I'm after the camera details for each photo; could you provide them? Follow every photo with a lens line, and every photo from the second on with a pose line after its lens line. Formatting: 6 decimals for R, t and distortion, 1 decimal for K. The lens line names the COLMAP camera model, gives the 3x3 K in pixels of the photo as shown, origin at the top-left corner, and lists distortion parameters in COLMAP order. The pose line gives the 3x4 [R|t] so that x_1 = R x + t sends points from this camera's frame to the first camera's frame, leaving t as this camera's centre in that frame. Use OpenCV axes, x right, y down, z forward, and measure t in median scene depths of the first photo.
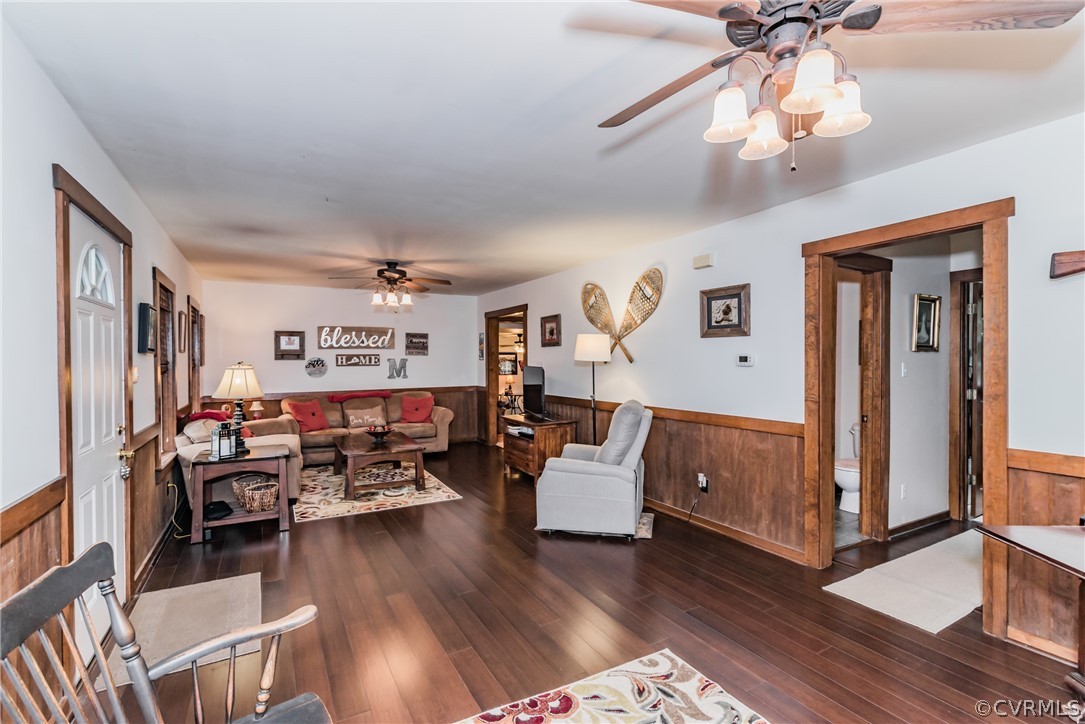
lens RADIAL K [[489.3, 0, 541.2], [0, 489.3, 364.5], [0, 0, 1]] dist [0.005438, -0.000919]
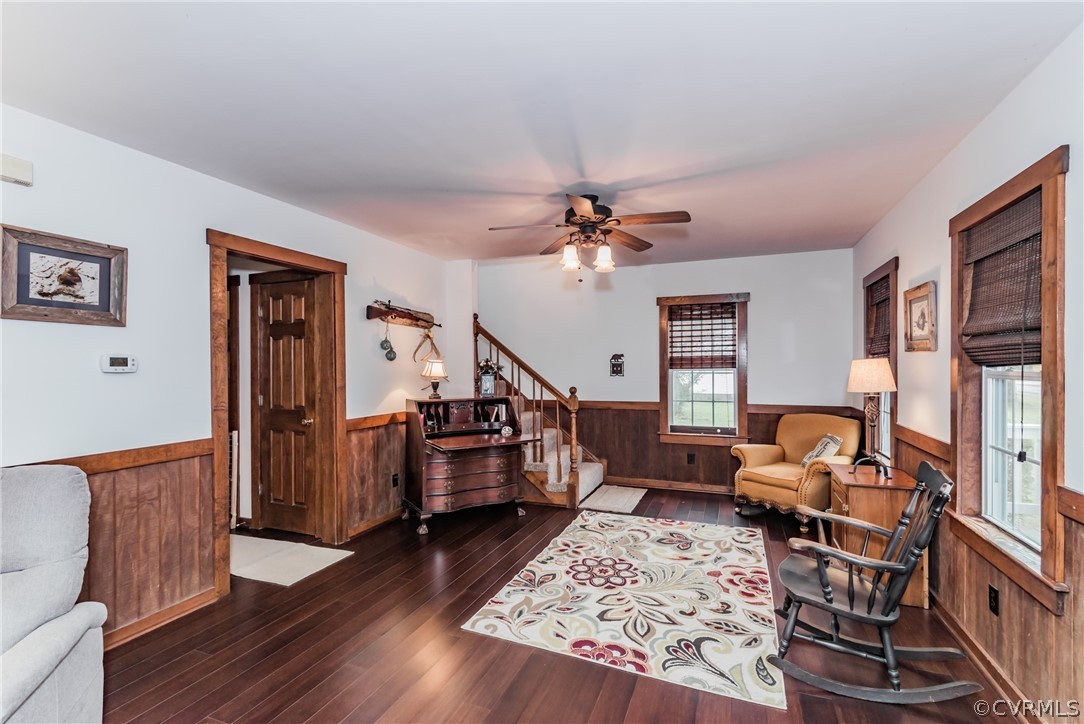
lens RADIAL K [[488.9, 0, 544.9], [0, 488.9, 371.0], [0, 0, 1]] dist [0.005438, -0.000919]
pose [[-0.640629, -0.013951, 0.767724, -0.769189], [0.003238, 0.999777, 0.020870, -0.010327], [-0.767844, 0.015856, -0.640441, 1.546466]]
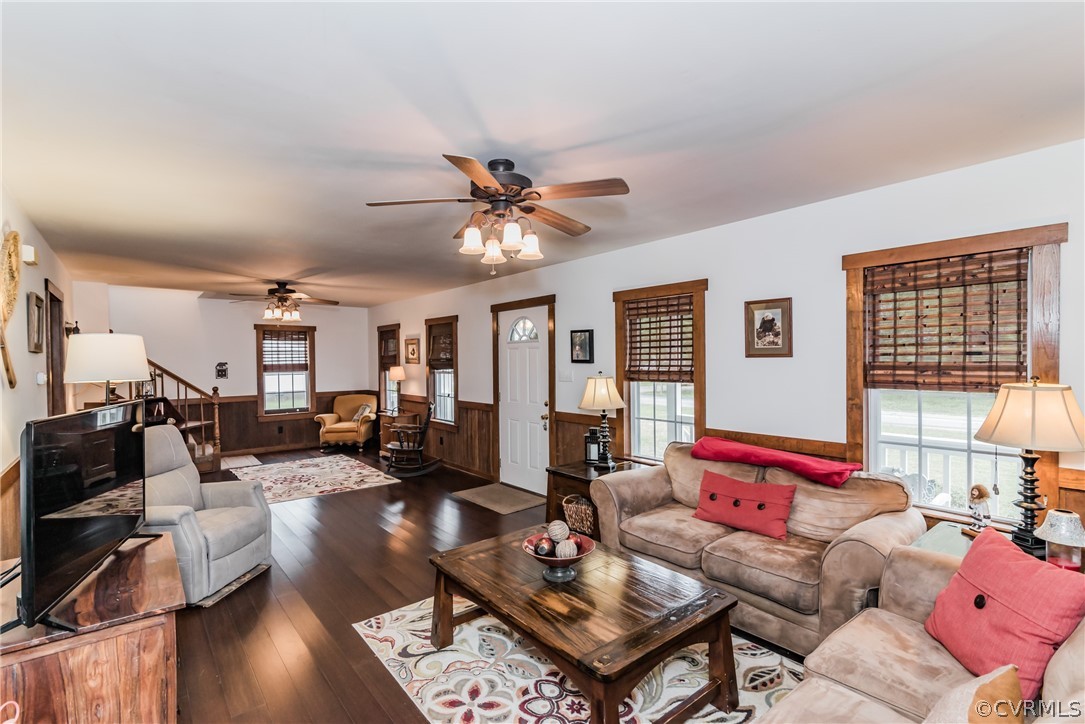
lens RADIAL K [[489.3, 0, 535.7], [0, 489.3, 359.0], [0, 0, 1]] dist [0.005438, -0.000919]
pose [[-0.983313, 0.001664, -0.181914, -0.689195], [0.001276, 0.999997, 0.002251, -0.045380], [0.181917, 0.001981, -0.983312, 2.624049]]
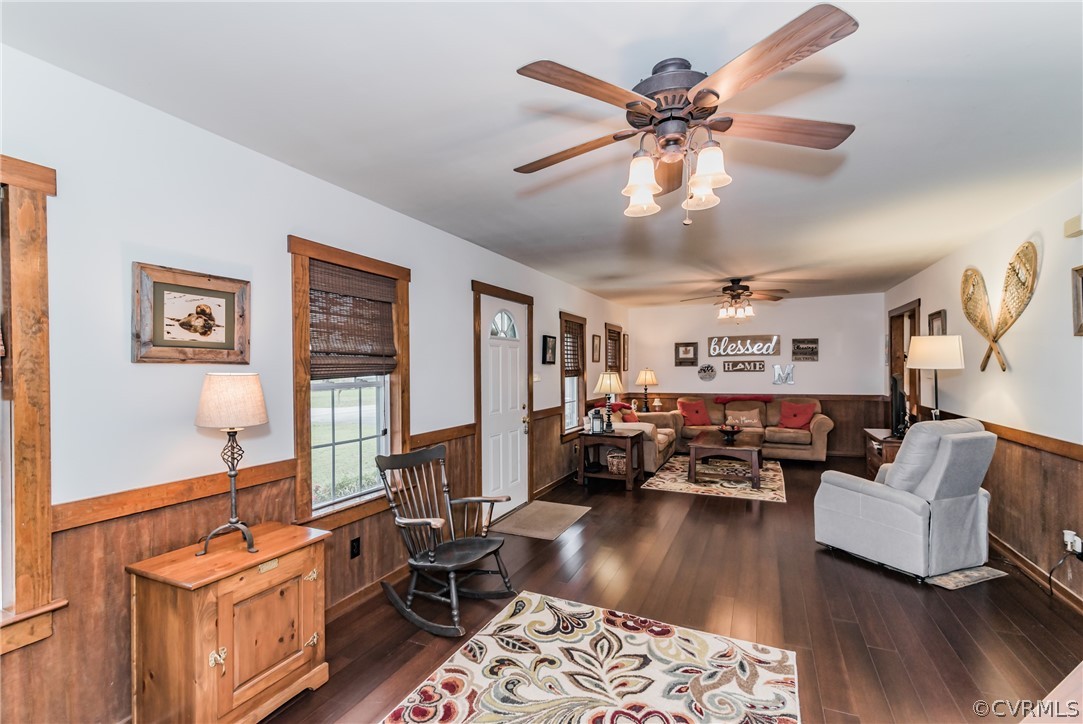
lens RADIAL K [[488.4, 0, 540.4], [0, 488.4, 371.4], [0, 0, 1]] dist [0.005438, -0.000919]
pose [[0.591508, 0.007712, -0.806262, 0.332823], [-0.003219, 0.999969, 0.007203, -0.005545], [0.806293, -0.001665, 0.591514, -0.014330]]
